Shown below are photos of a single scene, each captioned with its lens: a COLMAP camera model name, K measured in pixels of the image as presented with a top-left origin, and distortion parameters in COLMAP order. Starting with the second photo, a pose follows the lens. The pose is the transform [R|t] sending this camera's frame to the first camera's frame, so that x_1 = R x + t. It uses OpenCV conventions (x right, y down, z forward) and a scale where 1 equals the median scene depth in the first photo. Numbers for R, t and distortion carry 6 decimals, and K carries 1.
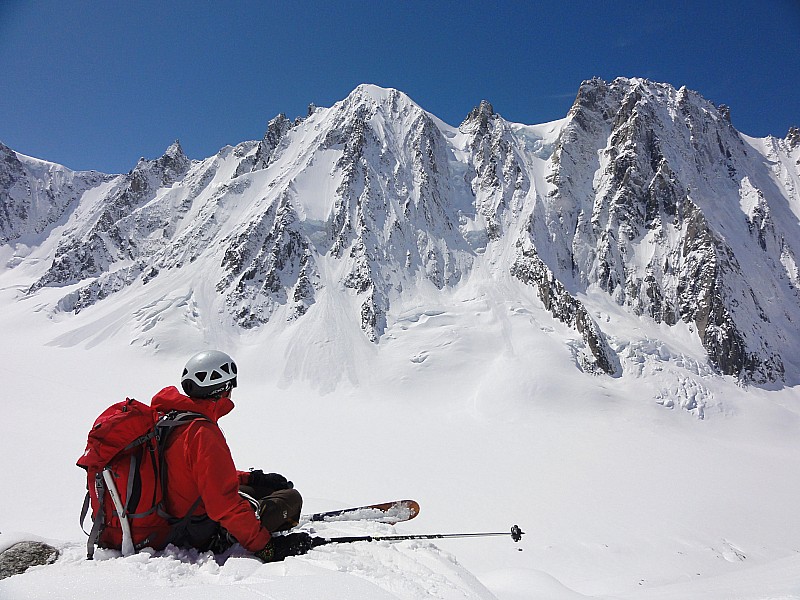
lens RADIAL K [[565.3, 0, 402.8], [0, 565.3, 297.1], [0, 0, 1]] dist [-0.007548, 0.009530]
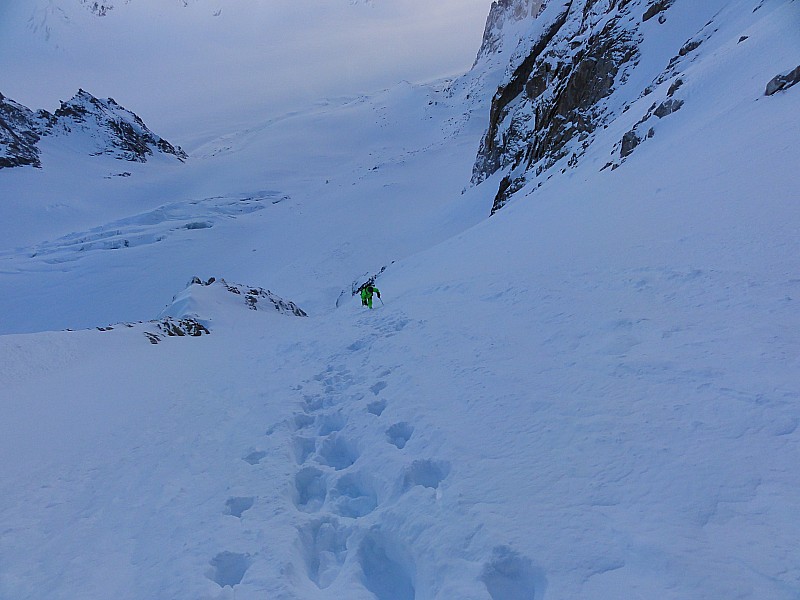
lens RADIAL K [[565.3, 0, 401.8], [0, 565.3, 304.7], [0, 0, 1]] dist [-0.007548, 0.009530]
pose [[0.935532, -0.334251, 0.114263, 0.049997], [0.143797, 0.655814, 0.741101, -0.408227], [-0.322649, -0.676893, 0.661600, -0.758336]]
